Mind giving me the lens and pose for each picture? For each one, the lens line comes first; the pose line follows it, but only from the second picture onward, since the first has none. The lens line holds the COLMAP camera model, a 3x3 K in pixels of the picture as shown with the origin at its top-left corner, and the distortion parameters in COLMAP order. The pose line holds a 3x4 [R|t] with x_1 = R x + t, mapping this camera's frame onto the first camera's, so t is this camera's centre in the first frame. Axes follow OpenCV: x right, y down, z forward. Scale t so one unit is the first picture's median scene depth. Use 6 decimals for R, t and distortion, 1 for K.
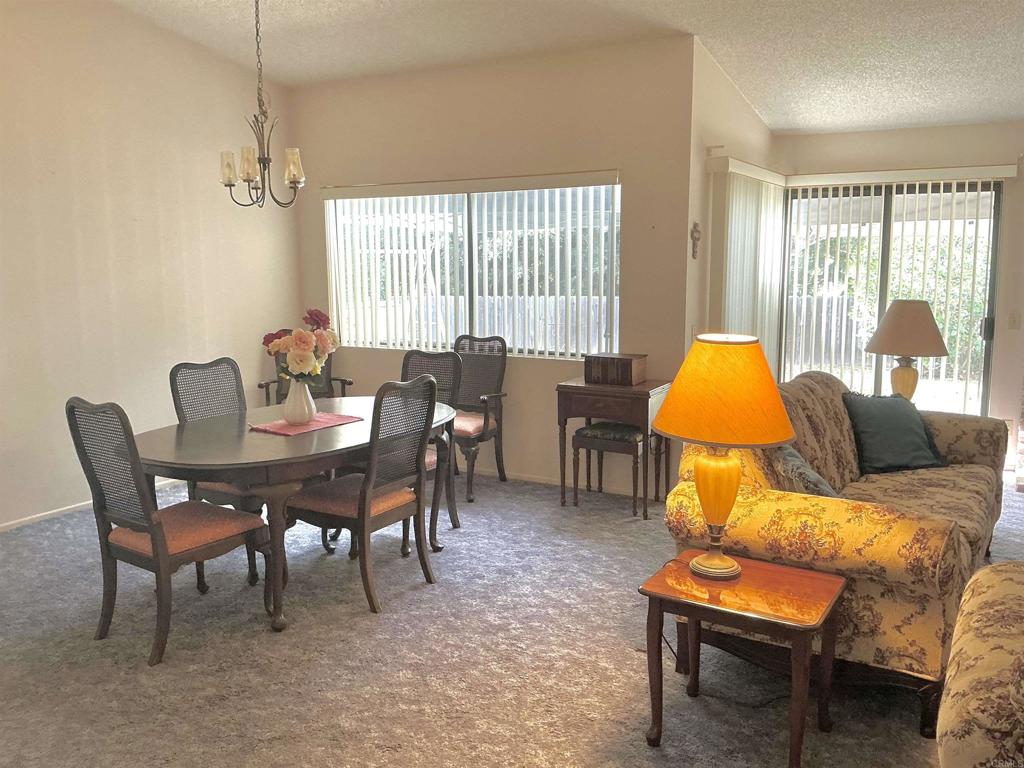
lens RADIAL K [[856.0, 0, 512.0], [0, 856.0, 384.0], [0, 0, 1]] dist [0.160206, -0.332336]
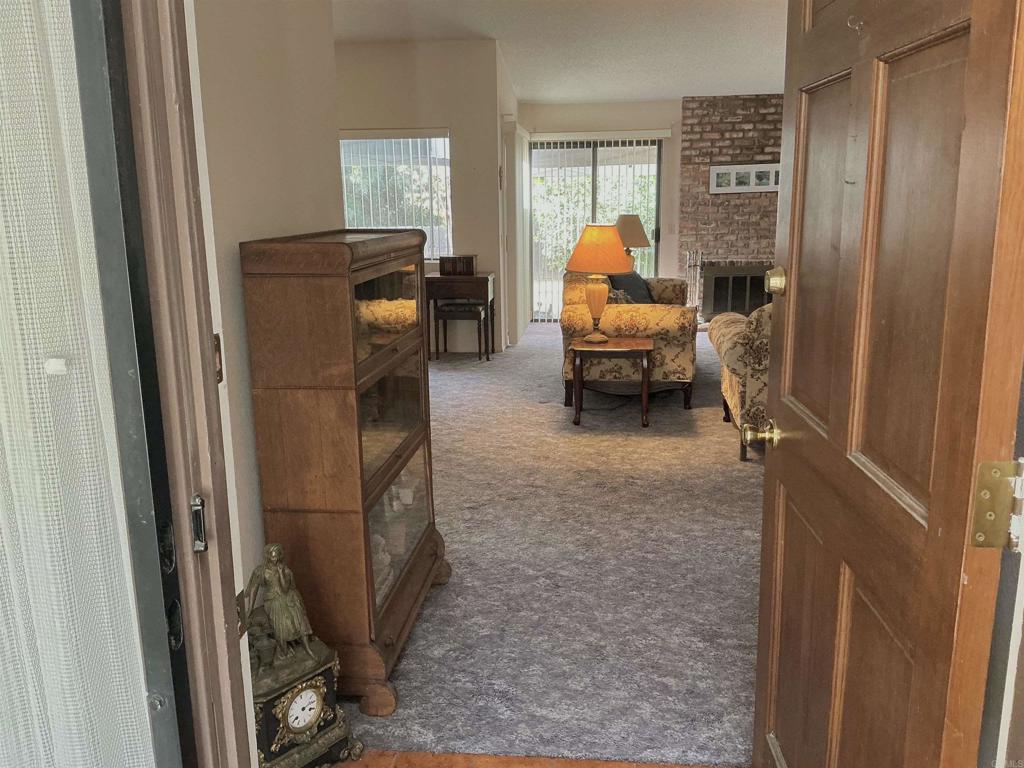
lens RADIAL K [[856.0, 0, 512.0], [0, 856.0, 384.0], [0, 0, 1]] dist [0.160206, -0.332336]
pose [[0.914807, -0.093107, 0.393013, -0.418177], [0.067026, 0.994571, 0.079605, 0.079258], [-0.398291, -0.046482, 0.916081, -0.432756]]
